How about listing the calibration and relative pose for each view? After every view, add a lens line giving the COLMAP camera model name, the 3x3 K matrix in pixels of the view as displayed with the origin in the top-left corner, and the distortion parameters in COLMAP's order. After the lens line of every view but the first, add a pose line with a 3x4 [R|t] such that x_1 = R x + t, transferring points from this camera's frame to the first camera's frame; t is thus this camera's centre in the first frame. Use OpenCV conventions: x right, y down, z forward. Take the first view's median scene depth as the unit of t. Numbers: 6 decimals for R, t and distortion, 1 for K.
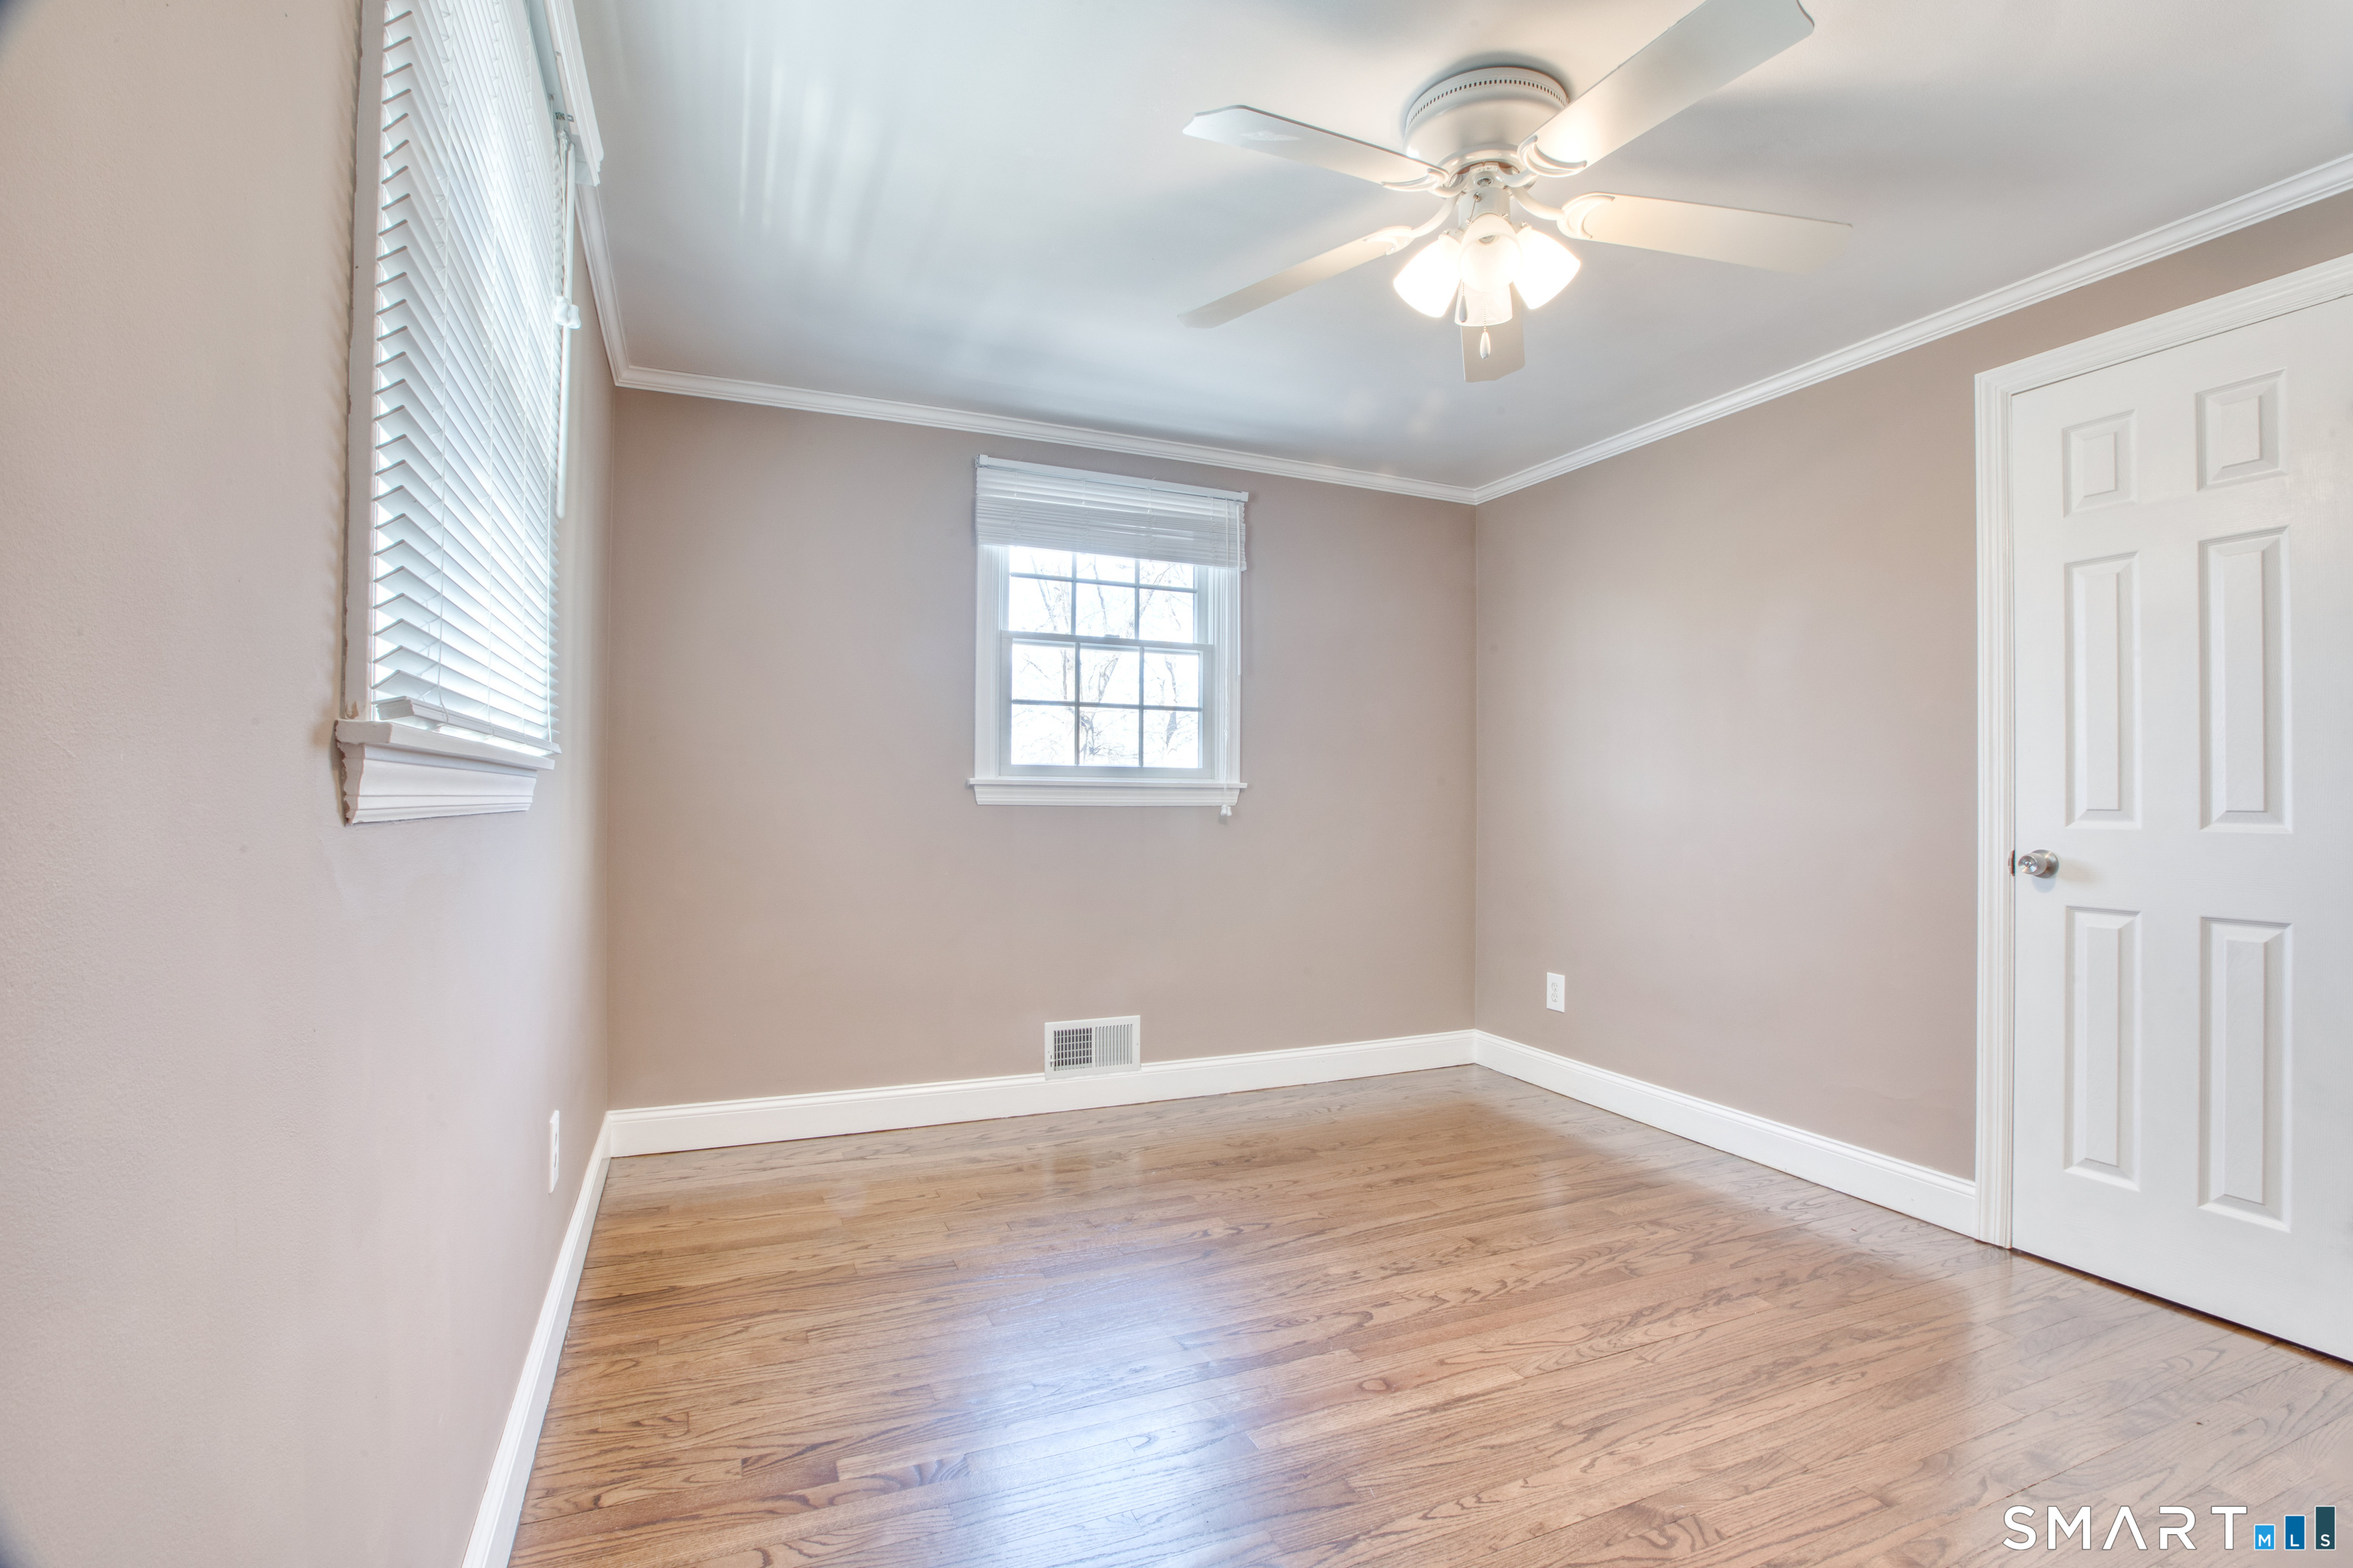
lens RADIAL K [[1089.8, 0, 1184.0], [0, 1089.8, 781.5], [0, 0, 1]] dist [-0.058908, 0.018943]
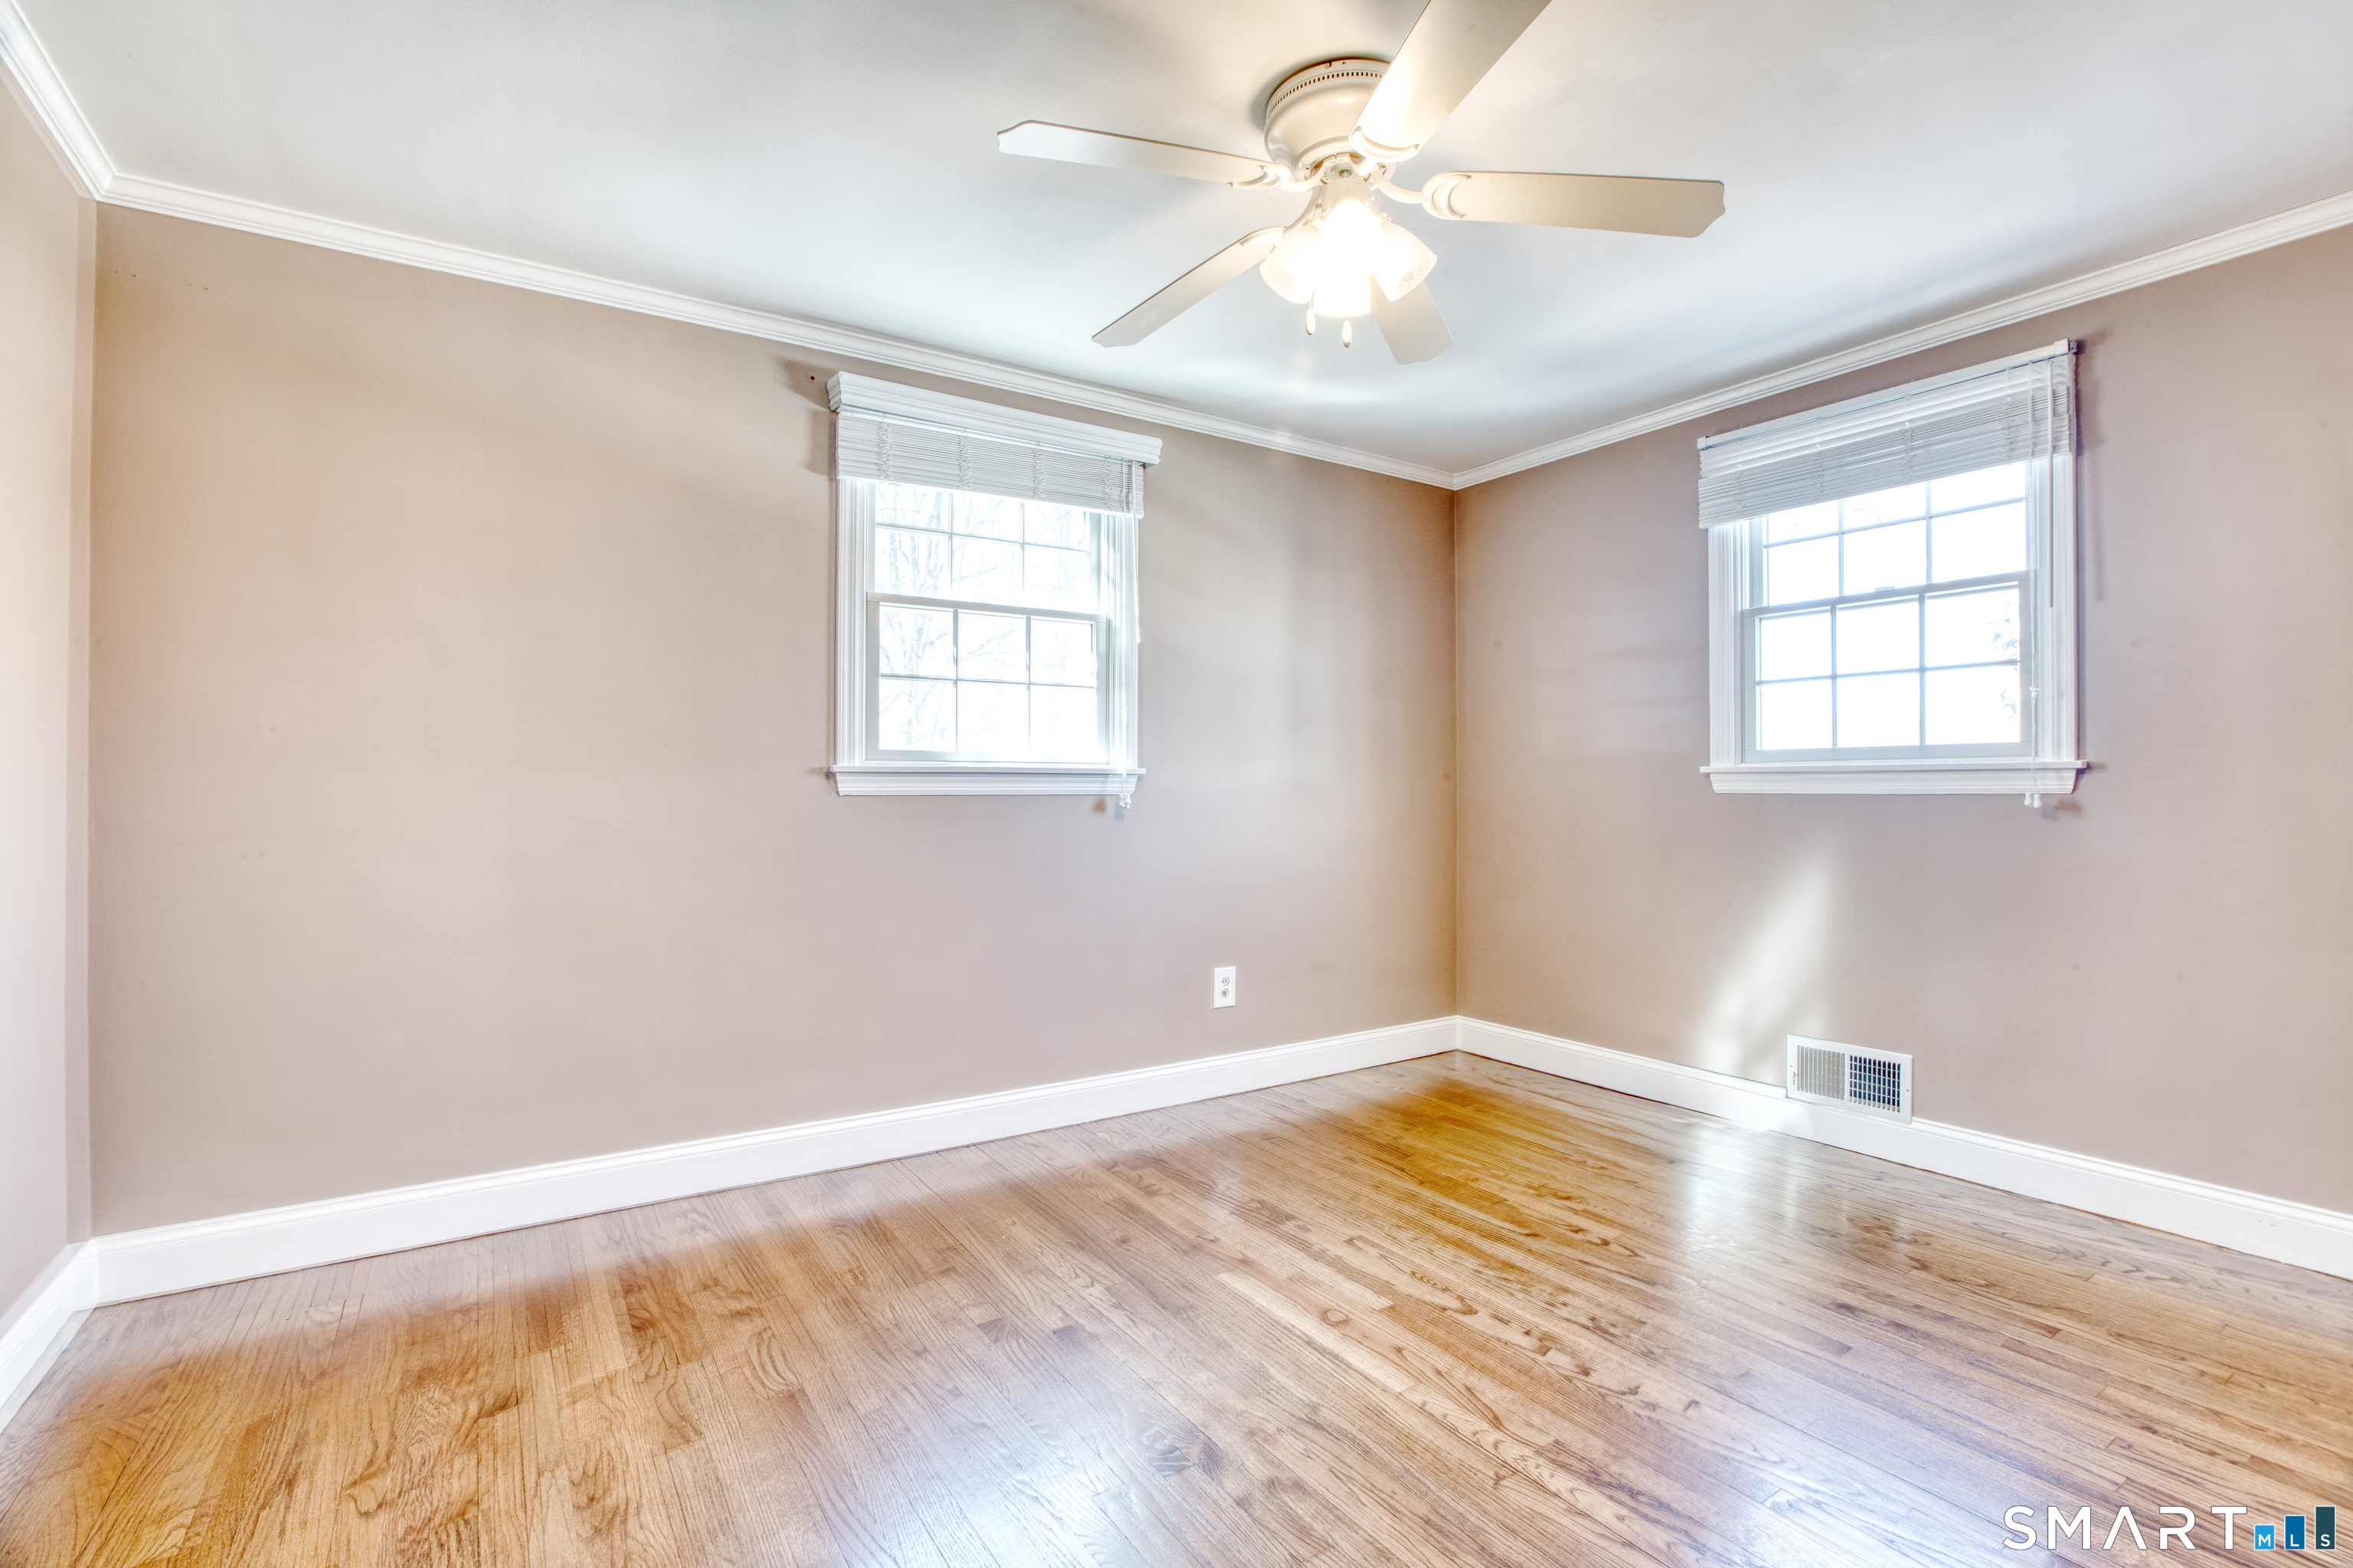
lens RADIAL K [[1089.8, 0, 1184.0], [0, 1089.8, 781.5], [0, 0, 1]] dist [-0.058908, 0.018943]
pose [[0.156942, -0.013740, -0.987512, 0.675224], [0.021643, 0.999711, -0.010470, 0.009878], [0.987371, -0.019729, 0.157194, 0.365284]]
